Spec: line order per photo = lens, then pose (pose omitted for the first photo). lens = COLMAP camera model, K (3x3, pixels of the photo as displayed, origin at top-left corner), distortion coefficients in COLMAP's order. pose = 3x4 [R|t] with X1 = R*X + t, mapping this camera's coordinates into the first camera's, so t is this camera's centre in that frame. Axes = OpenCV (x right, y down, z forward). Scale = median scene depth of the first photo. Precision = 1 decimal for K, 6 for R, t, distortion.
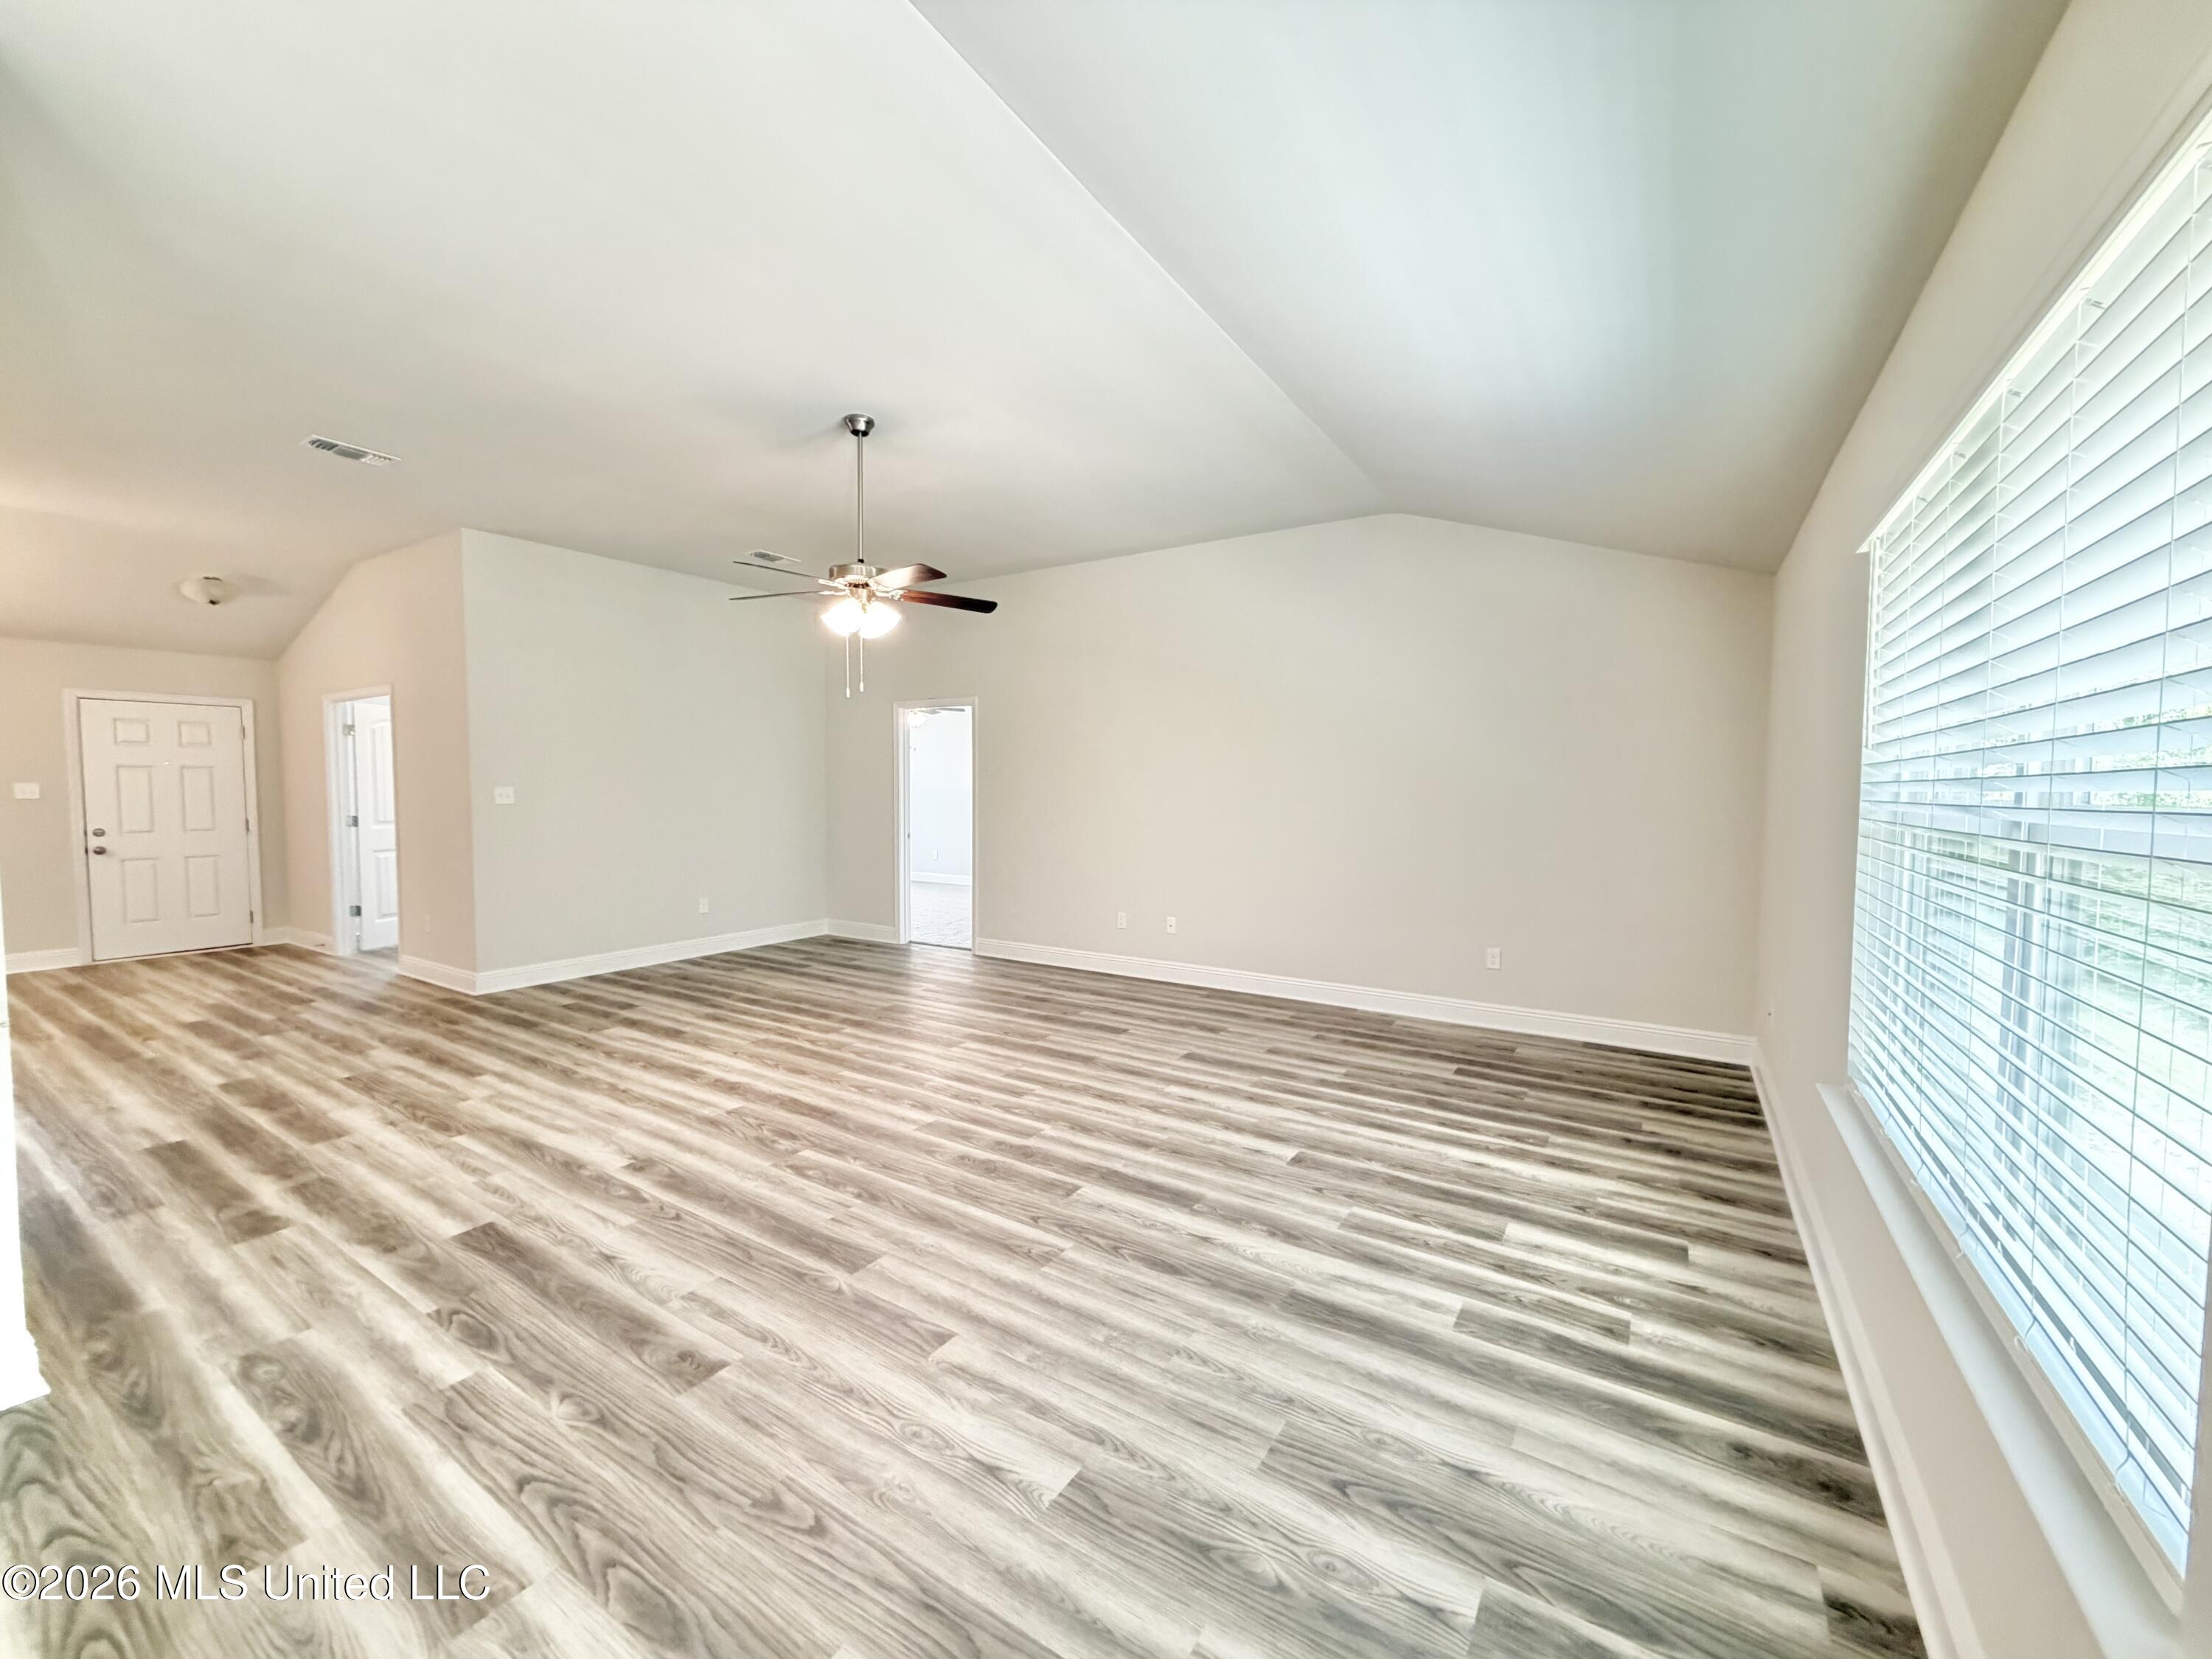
lens RADIAL K [[880.5, 0, 1097.6], [0, 880.5, 827.5], [0, 0, 1]] dist [-0.001215, 0.000725]
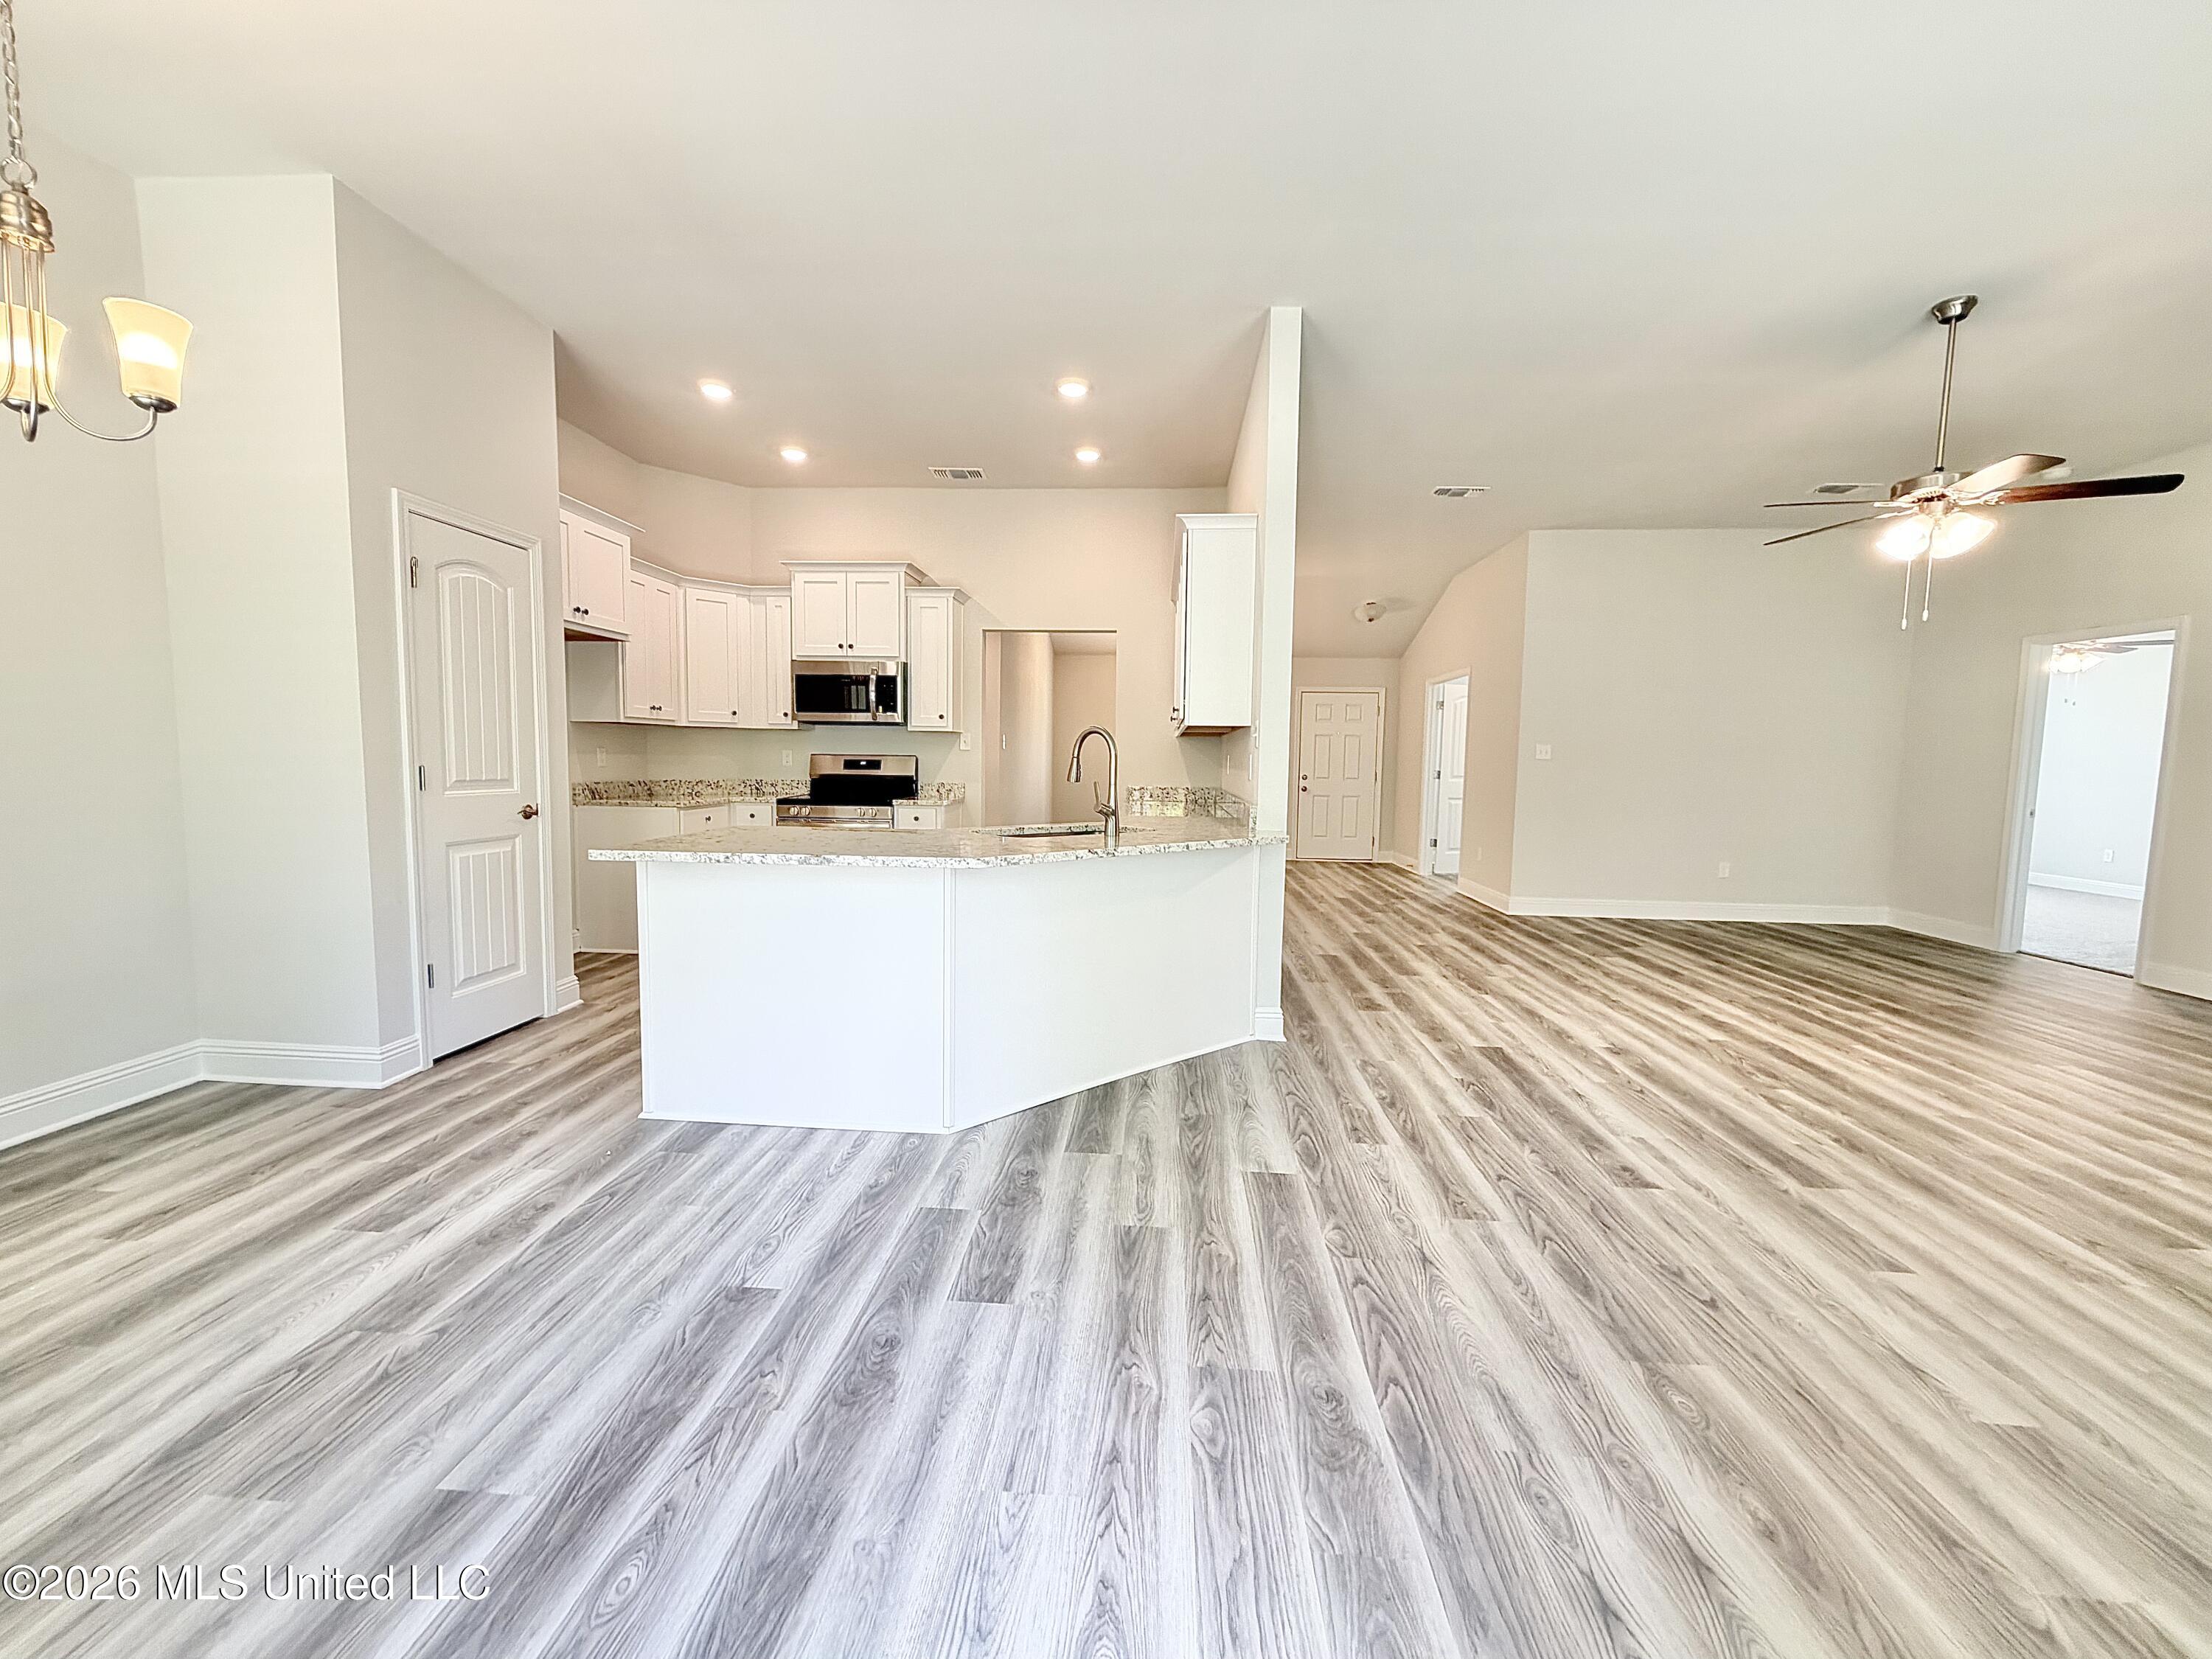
lens RADIAL K [[880.5, 0, 1100.1], [0, 880.5, 827.5], [0, 0, 1]] dist [-0.001215, 0.000725]
pose [[0.482991, 0.075992, -0.872322, 0.144212], [-0.057235, 0.996836, 0.055149, 0.061850], [0.873753, 0.023291, 0.485812, -0.173707]]
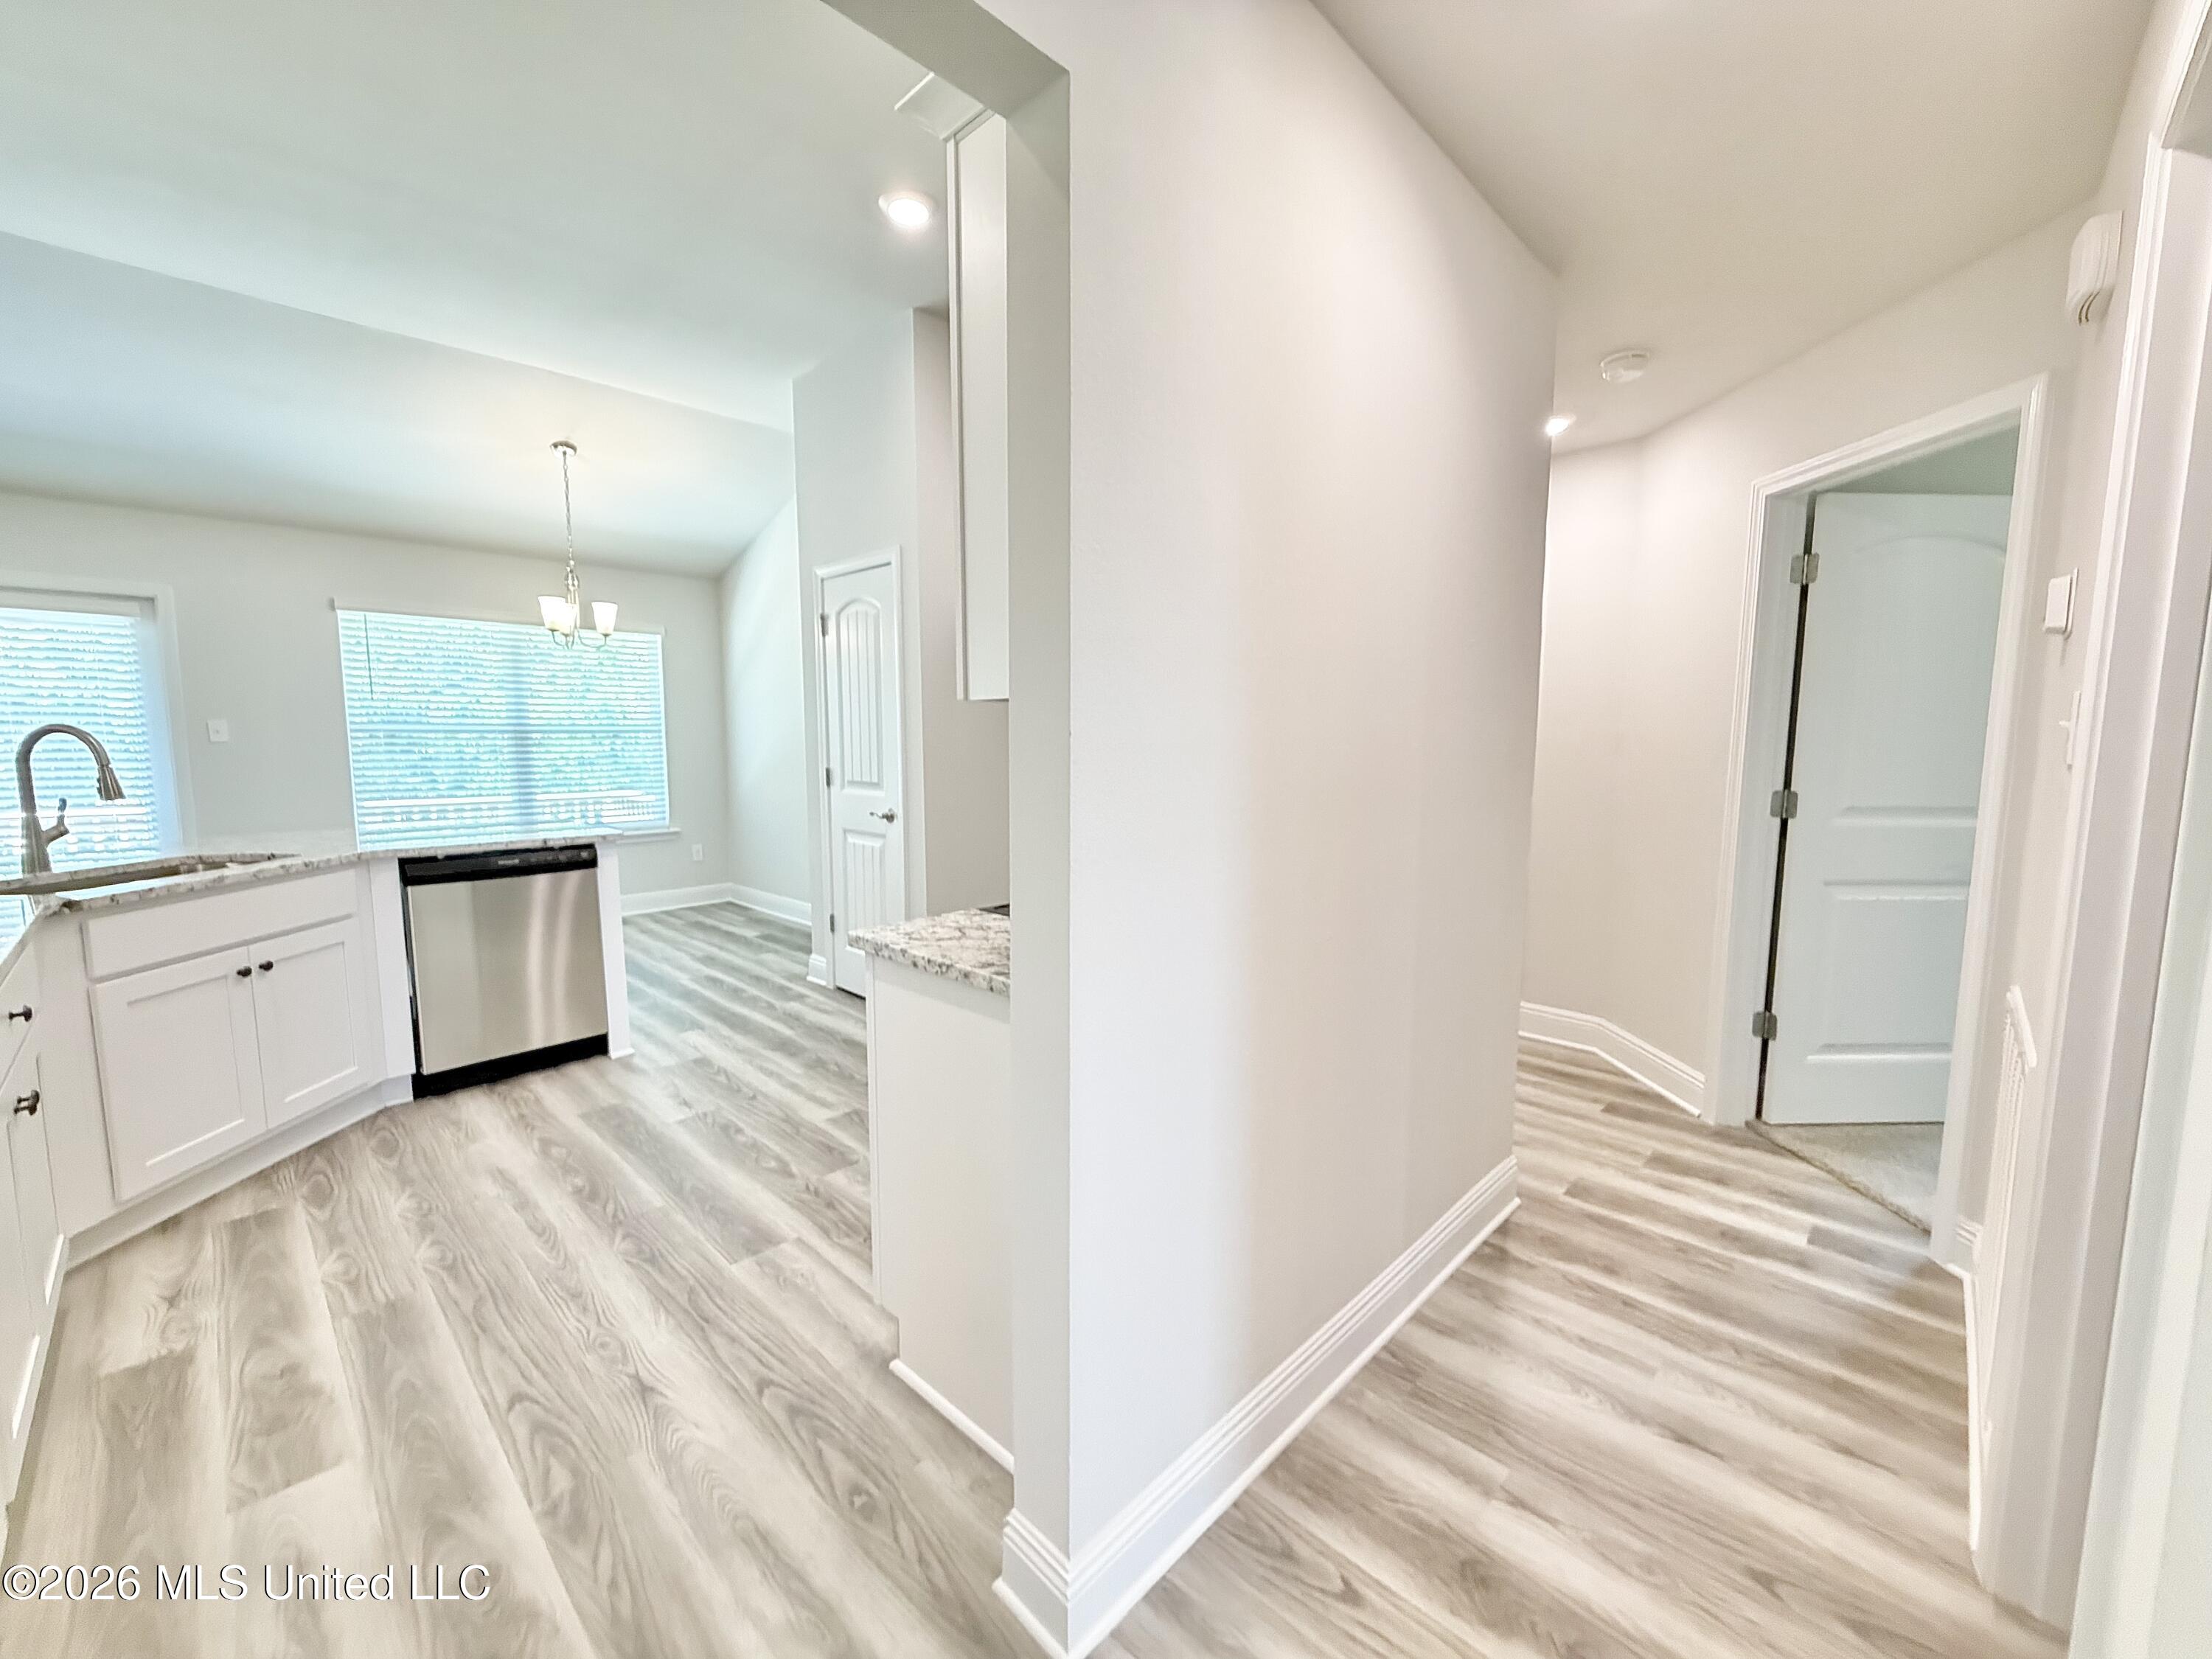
lens RADIAL K [[880.5, 0, 1095.0], [0, 880.5, 830.9], [0, 0, 1]] dist [-0.001215, 0.000725]
pose [[-0.982281, -0.026264, 0.185563, -1.768498], [0.002693, 0.988051, 0.154104, -0.021098], [-0.187393, 0.151874, -0.970473, 0.890940]]
